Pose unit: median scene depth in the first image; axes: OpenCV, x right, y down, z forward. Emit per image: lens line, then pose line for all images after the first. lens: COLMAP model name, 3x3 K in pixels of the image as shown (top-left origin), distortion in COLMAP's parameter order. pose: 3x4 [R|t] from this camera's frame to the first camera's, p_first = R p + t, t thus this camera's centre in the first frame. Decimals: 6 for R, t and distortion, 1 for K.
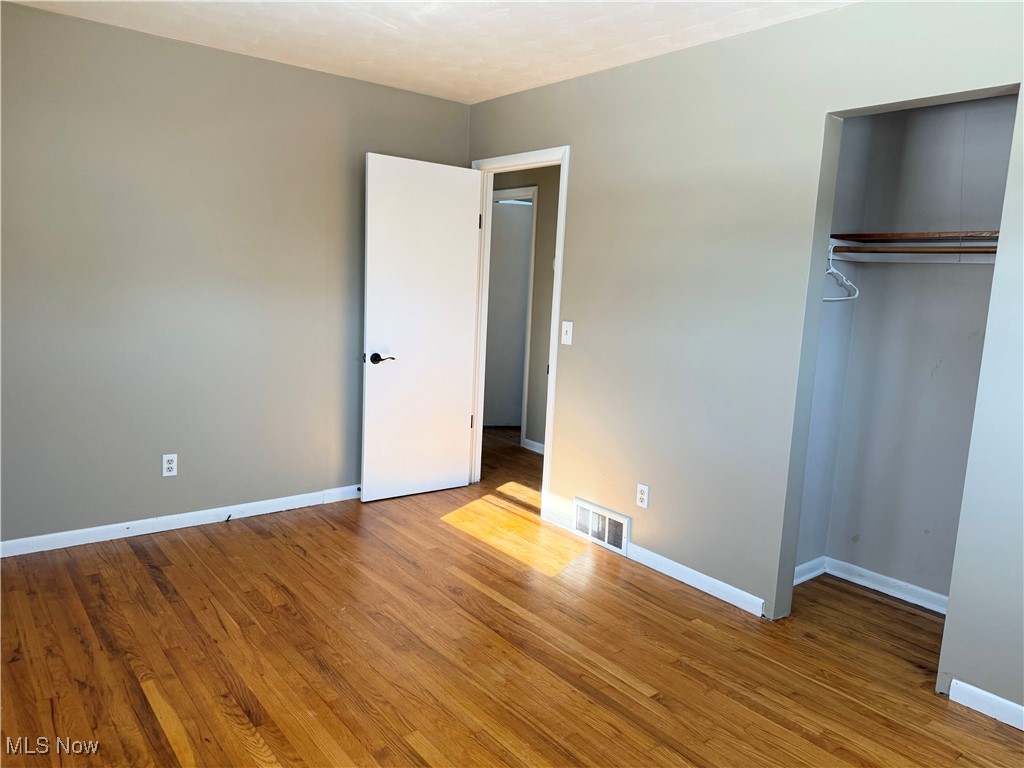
lens RADIAL K [[720.8, 0, 512.0], [0, 720.8, 384.0], [0, 0, 1]] dist [0.036634, -0.049611]
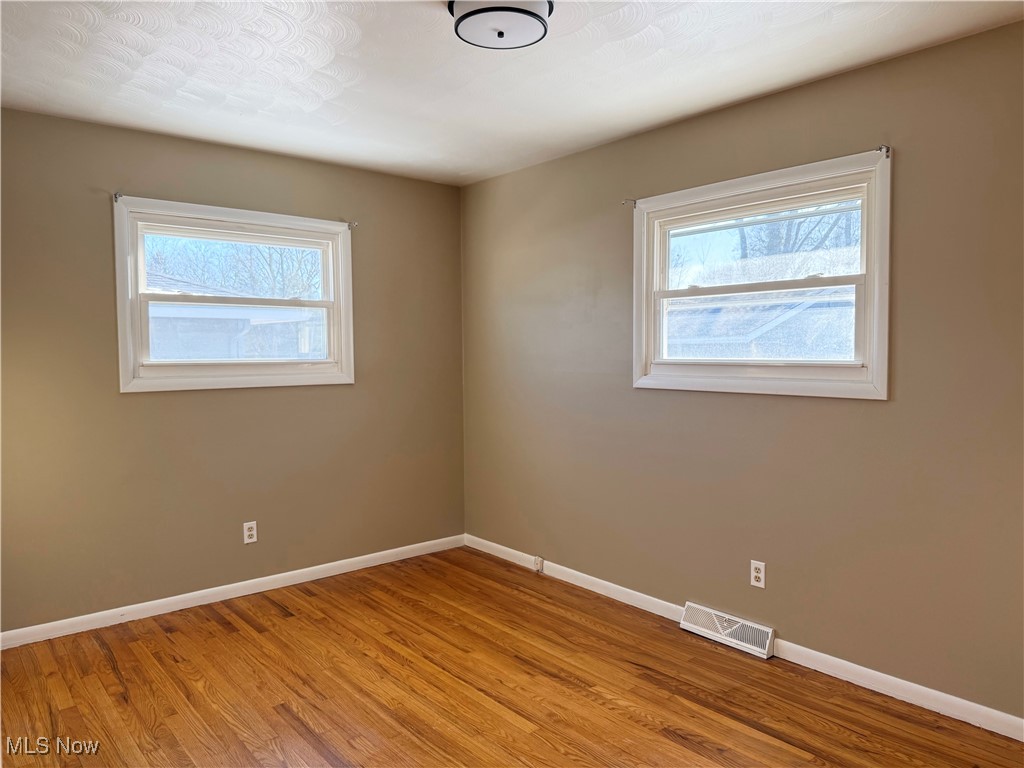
lens RADIAL K [[720.8, 0, 512.0], [0, 720.8, 384.0], [0, 0, 1]] dist [0.036634, -0.049611]
pose [[-0.999113, -0.036204, -0.021502, -0.057307], [-0.039736, 0.979601, 0.196984, -0.285767], [0.013932, 0.197664, -0.980171, 1.978038]]
